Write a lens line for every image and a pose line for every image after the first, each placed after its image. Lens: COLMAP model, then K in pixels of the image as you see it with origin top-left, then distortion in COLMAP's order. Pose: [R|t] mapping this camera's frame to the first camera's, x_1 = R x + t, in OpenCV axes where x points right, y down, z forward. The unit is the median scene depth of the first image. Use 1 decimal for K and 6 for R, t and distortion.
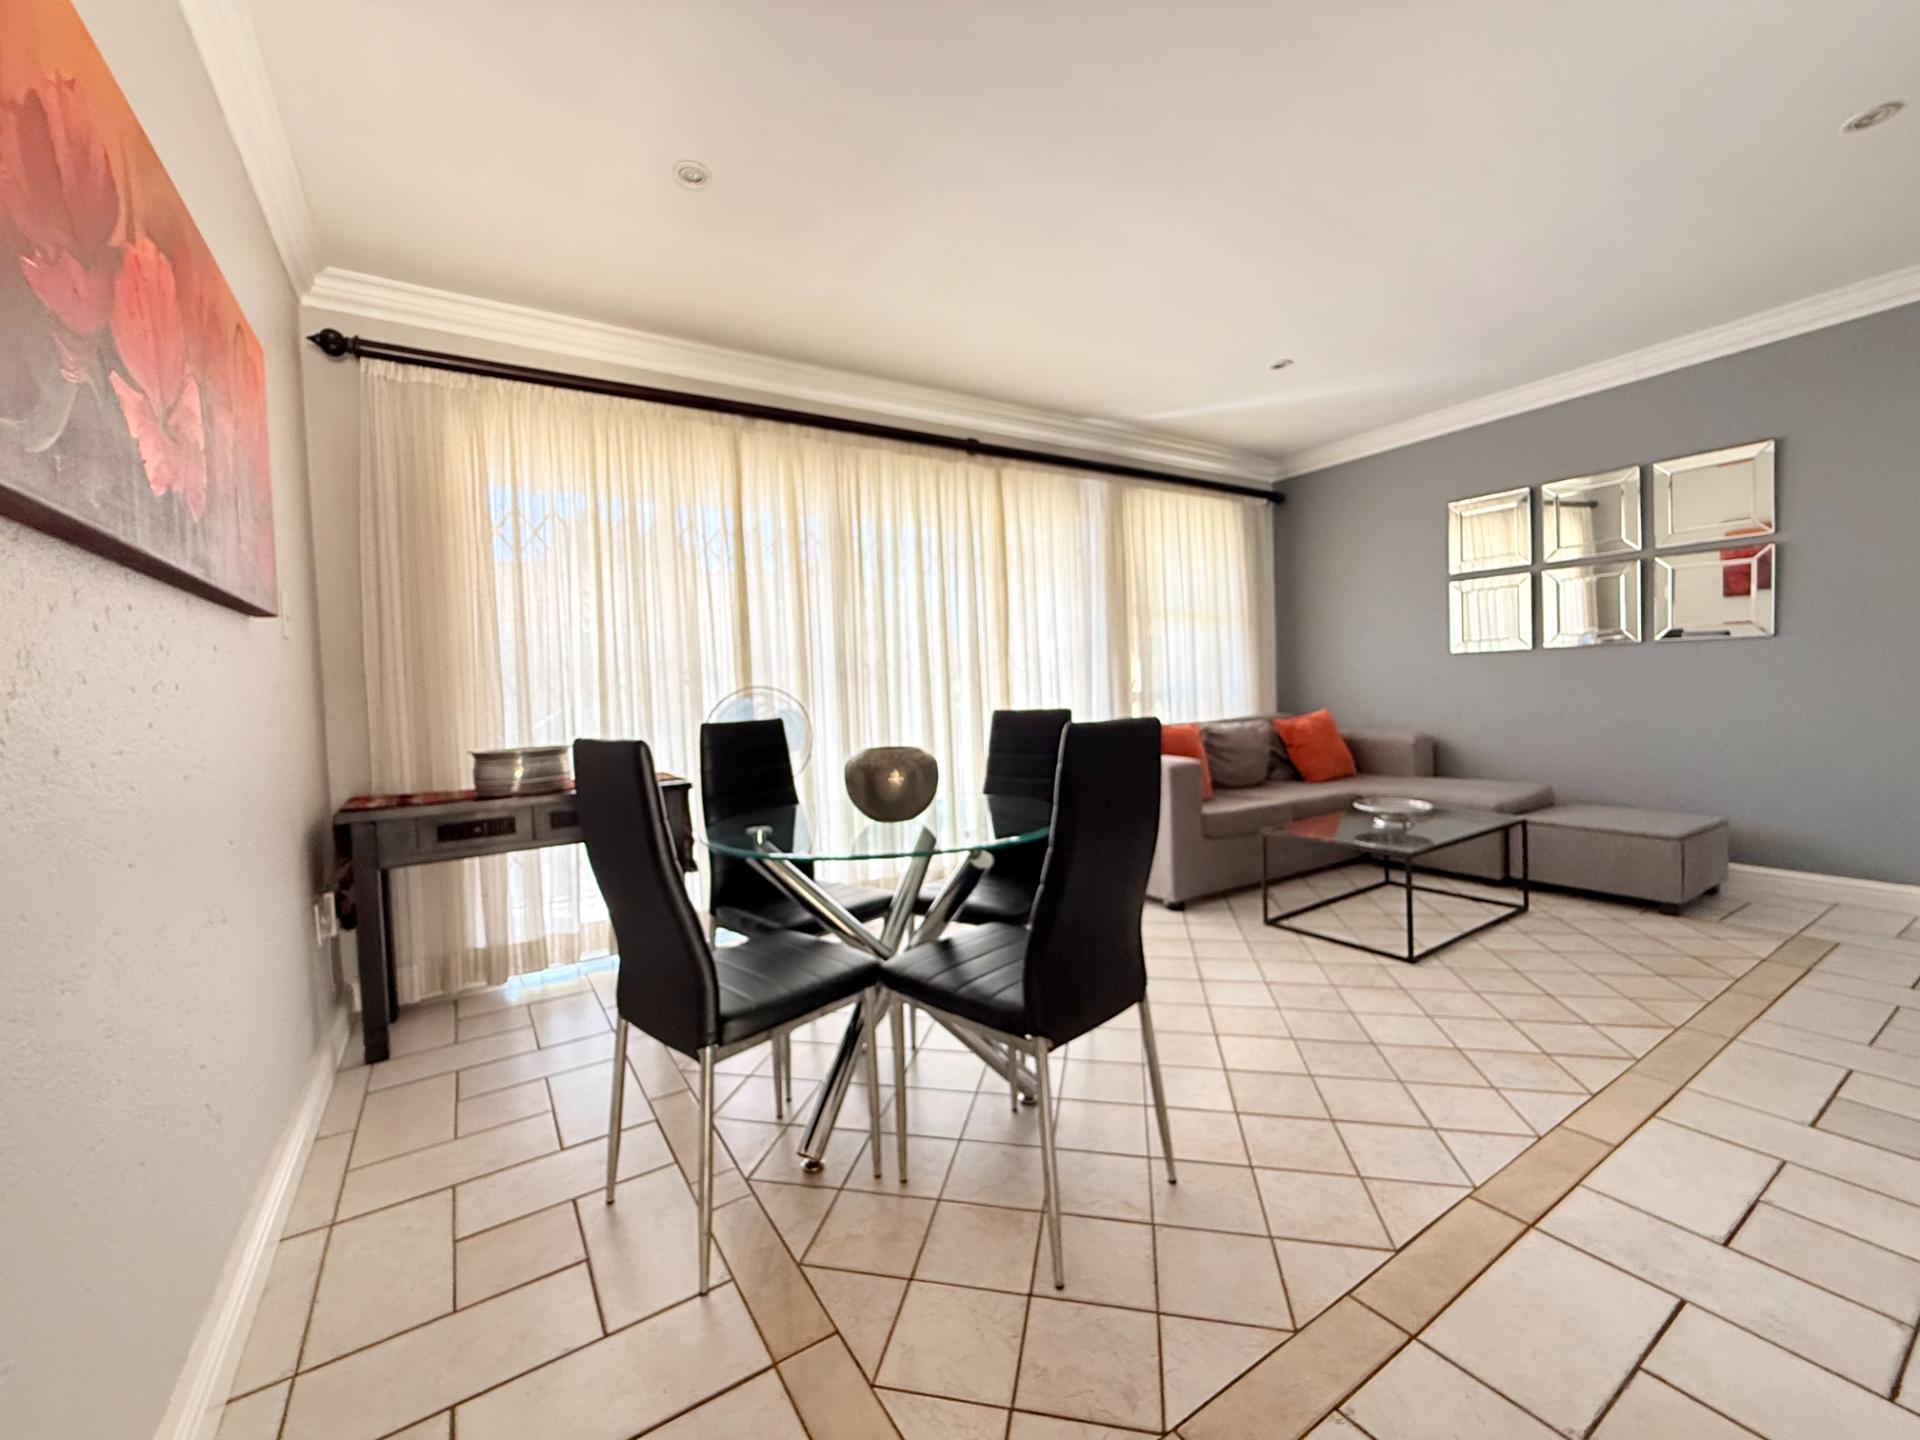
lens RADIAL K [[769.4, 0, 948.8], [0, 769.4, 711.7], [0, 0, 1]] dist [0.001214, 0.000129]
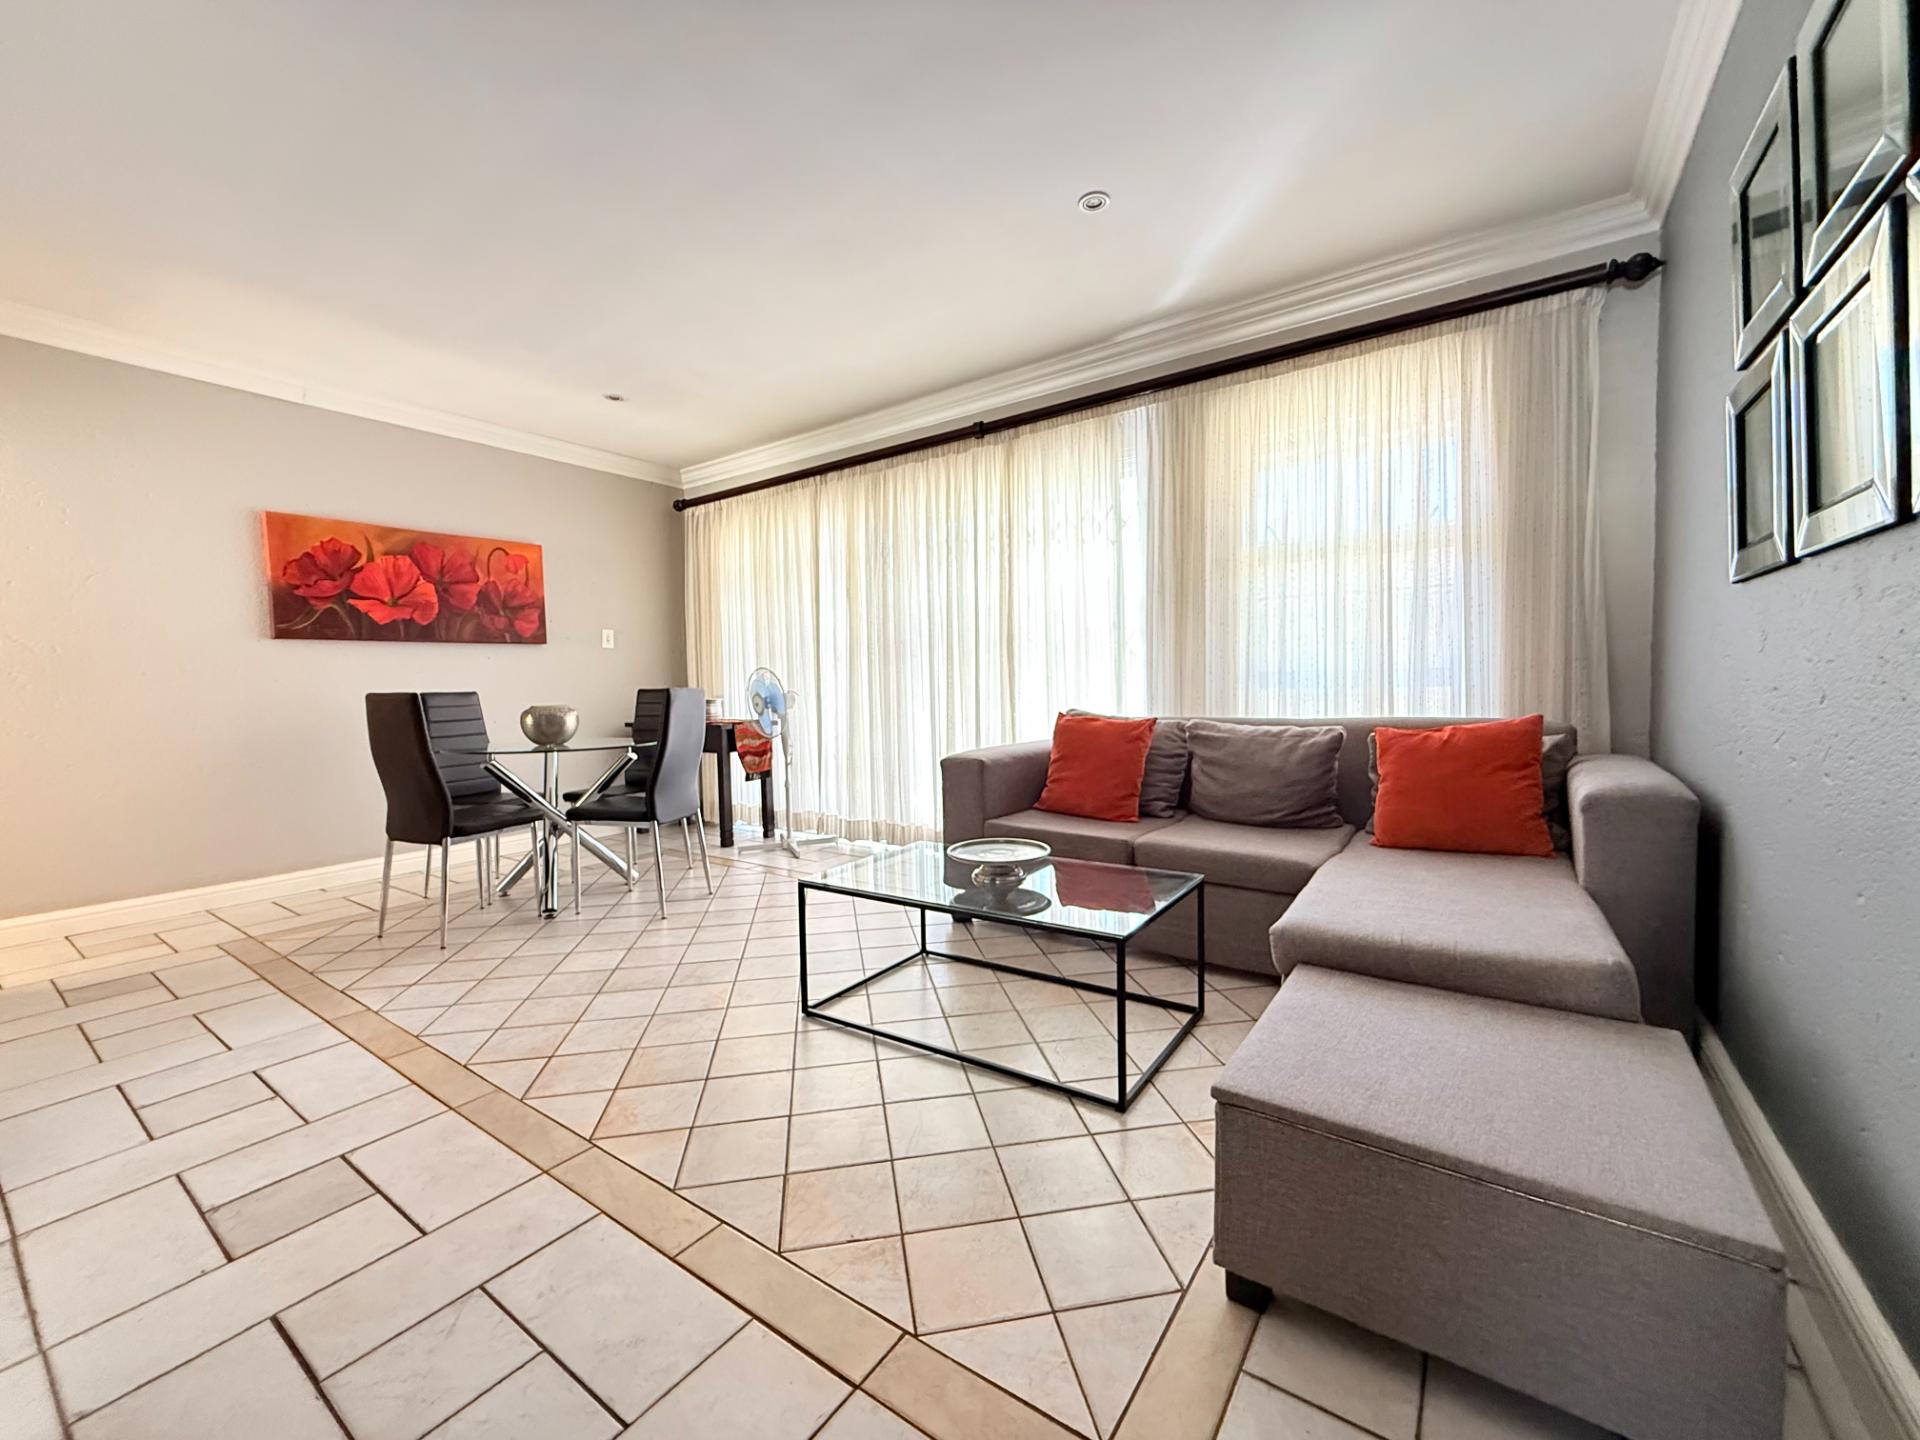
lens RADIAL K [[769.4, 0, 956.5], [0, 769.4, 713.3], [0, 0, 1]] dist [0.001214, 0.000129]
pose [[0.381288, 0.061433, -0.922413, 1.356298], [-0.022829, 0.998111, 0.057038, -0.040255], [0.924174, -0.000690, 0.381970, 0.810850]]
